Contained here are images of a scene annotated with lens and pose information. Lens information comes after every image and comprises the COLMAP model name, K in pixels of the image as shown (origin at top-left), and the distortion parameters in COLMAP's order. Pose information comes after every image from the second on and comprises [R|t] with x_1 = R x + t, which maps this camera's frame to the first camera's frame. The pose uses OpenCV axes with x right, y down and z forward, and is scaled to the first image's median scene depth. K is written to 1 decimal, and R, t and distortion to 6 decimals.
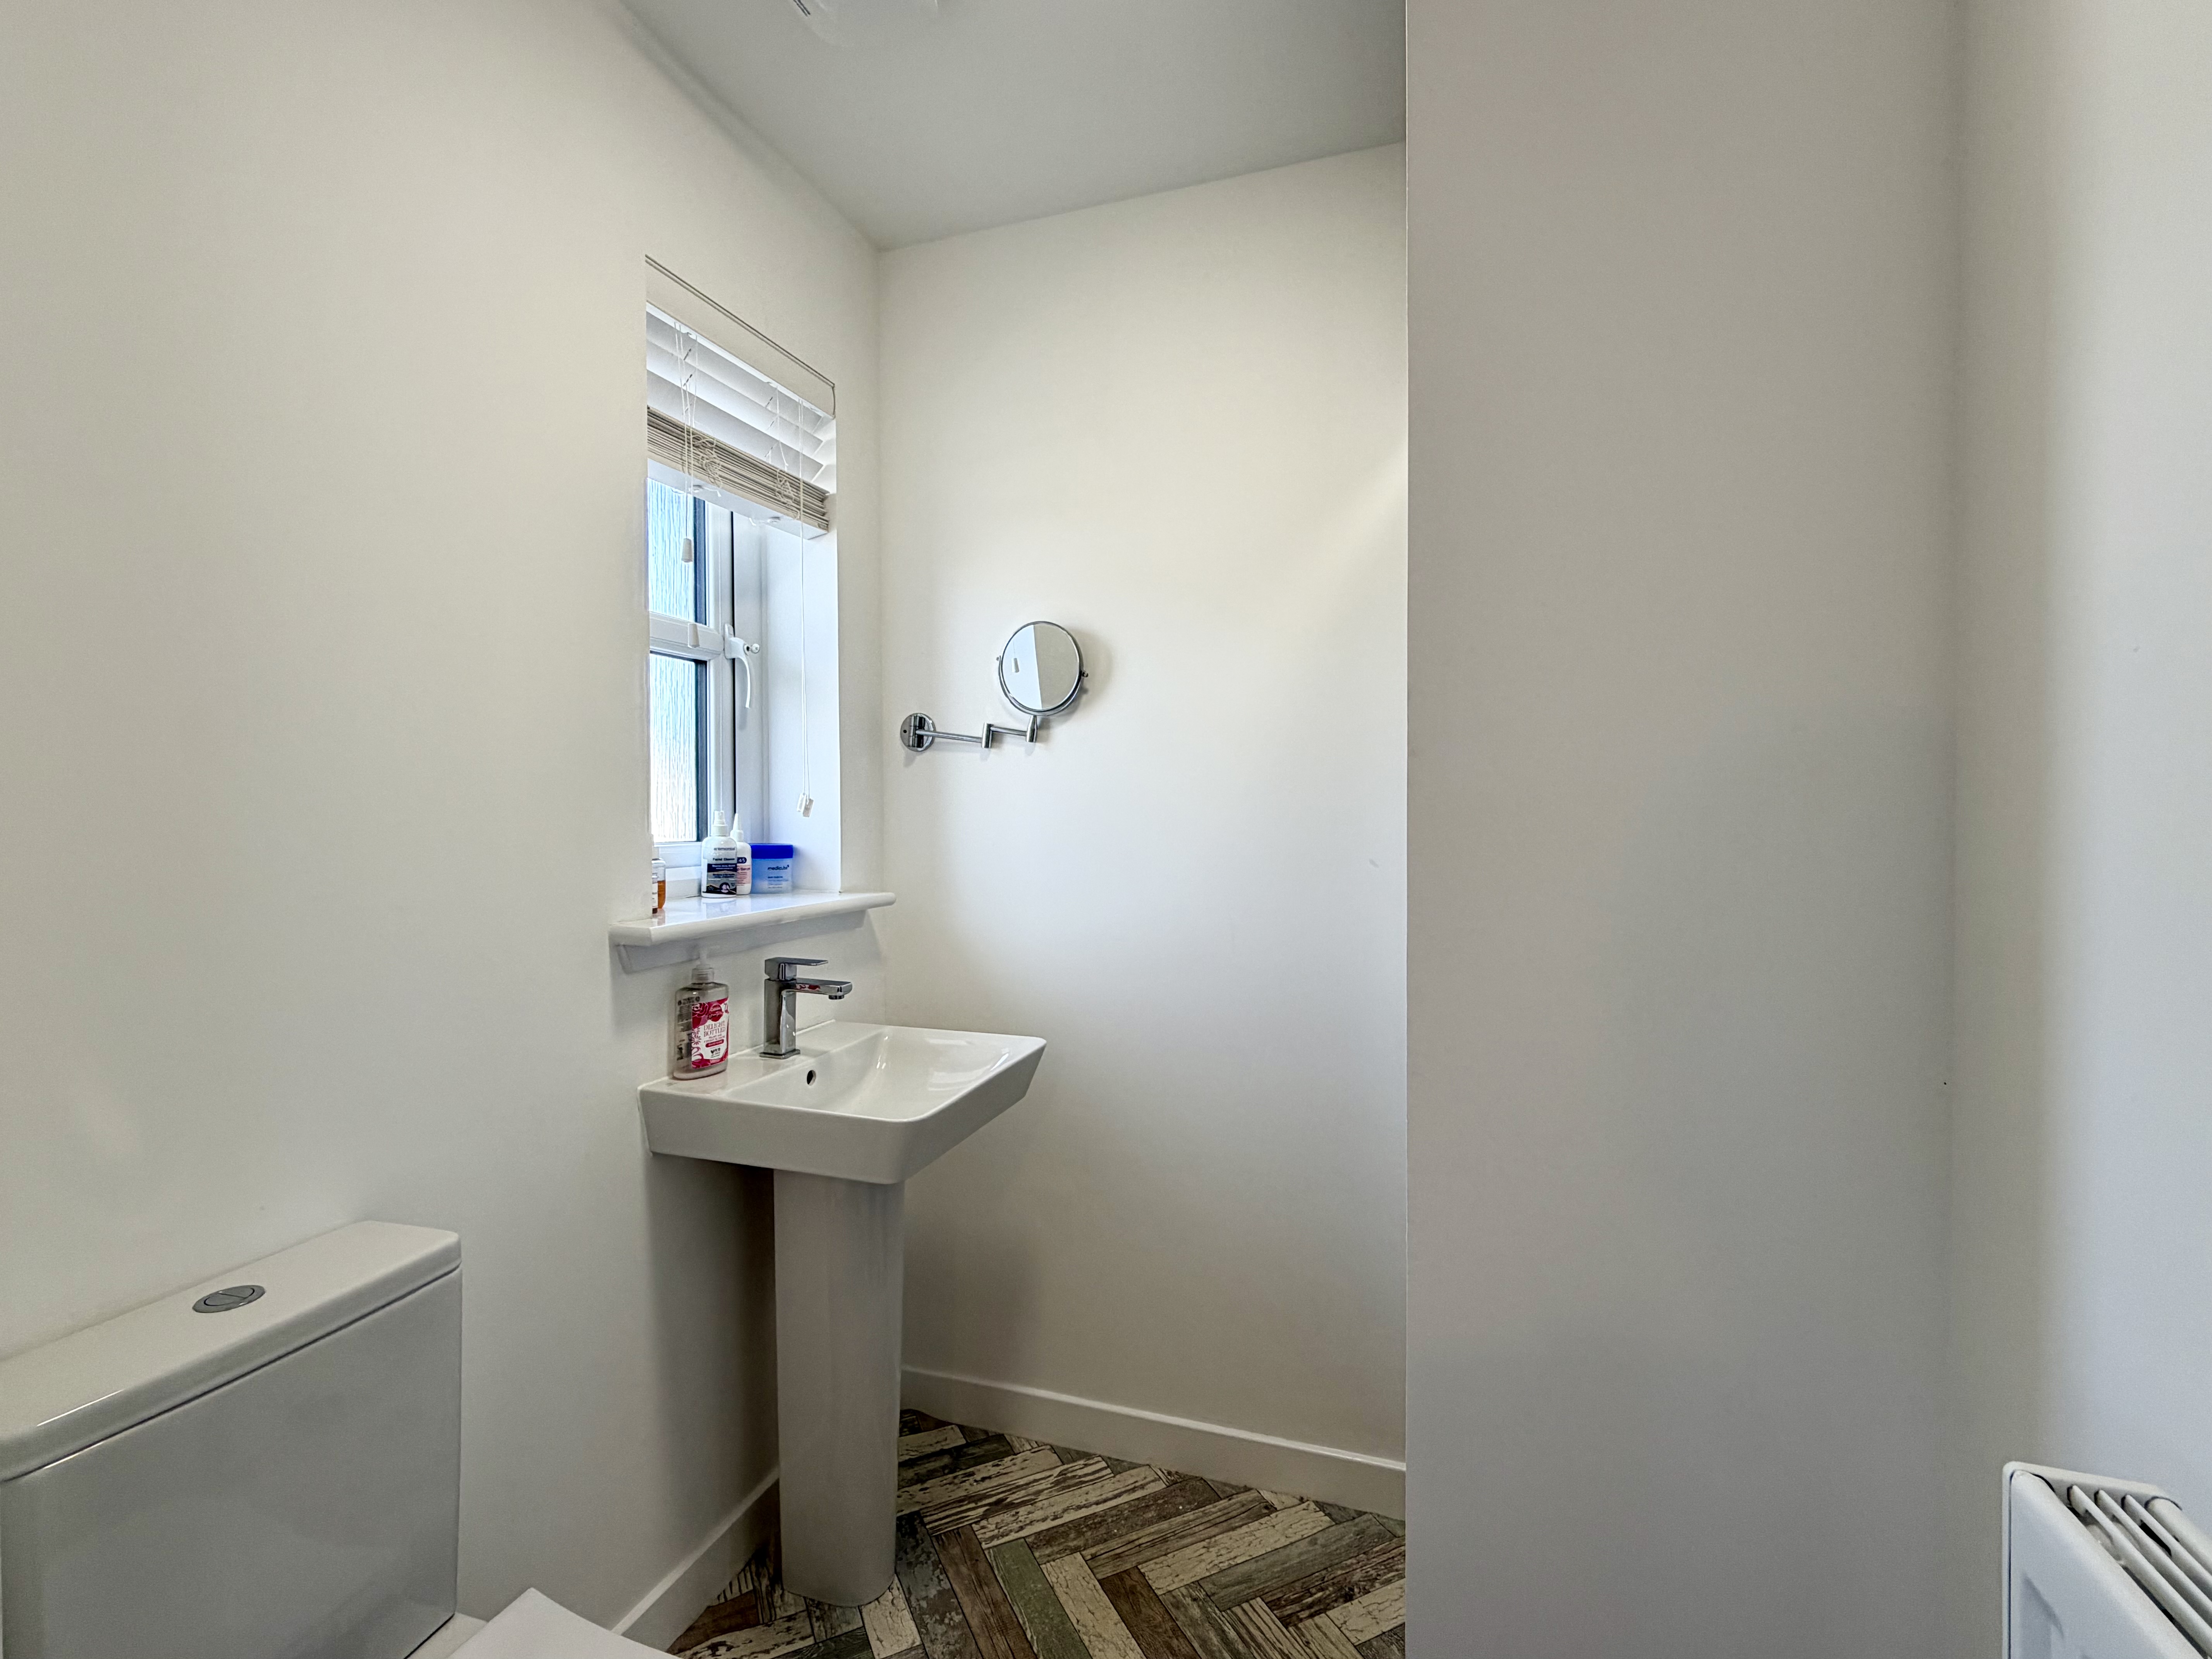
lens RADIAL K [[1023.4, 0, 1125.0], [0, 1023.4, 825.3], [0, 0, 1]] dist [-0.003127, 0.000104]
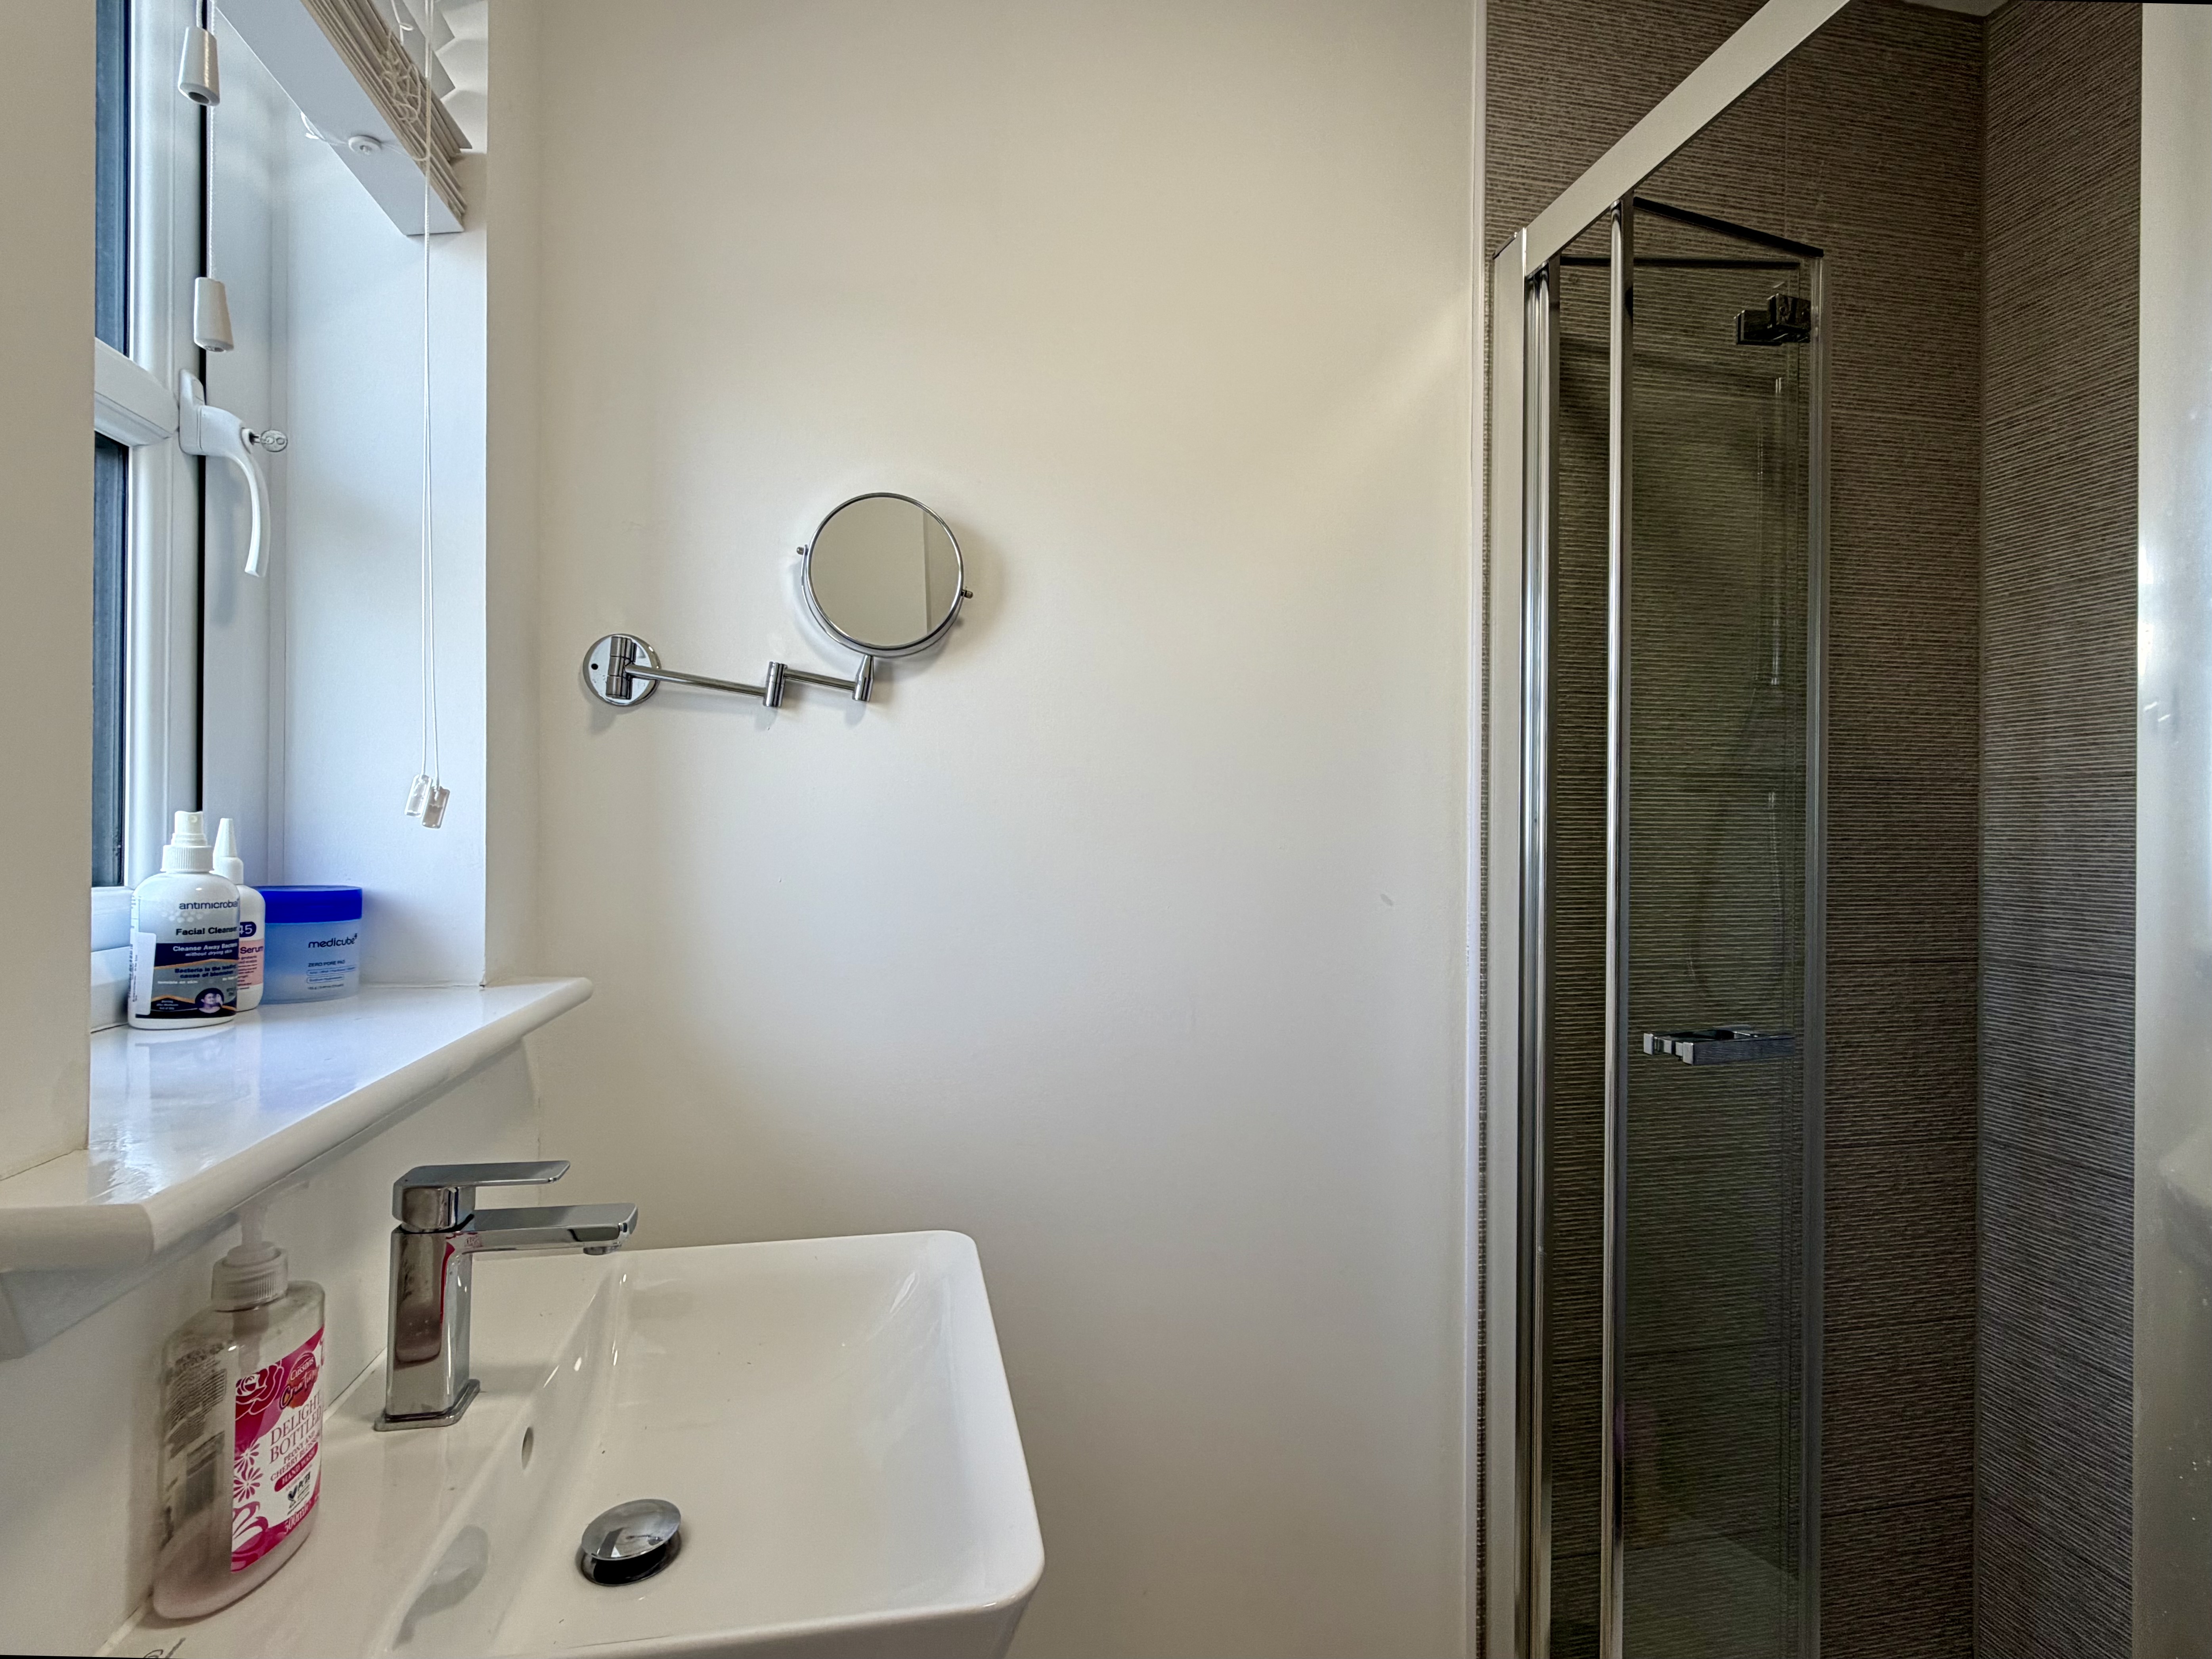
lens RADIAL K [[1023.5, 0, 1085.8], [0, 1023.5, 827.8], [0, 0, 1]] dist [-0.003127, 0.000104]
pose [[0.863992, 0.009862, 0.503409, -0.278624], [-0.004726, 0.999923, -0.011478, -0.004213], [-0.503483, 0.007538, 0.863972, 0.448299]]
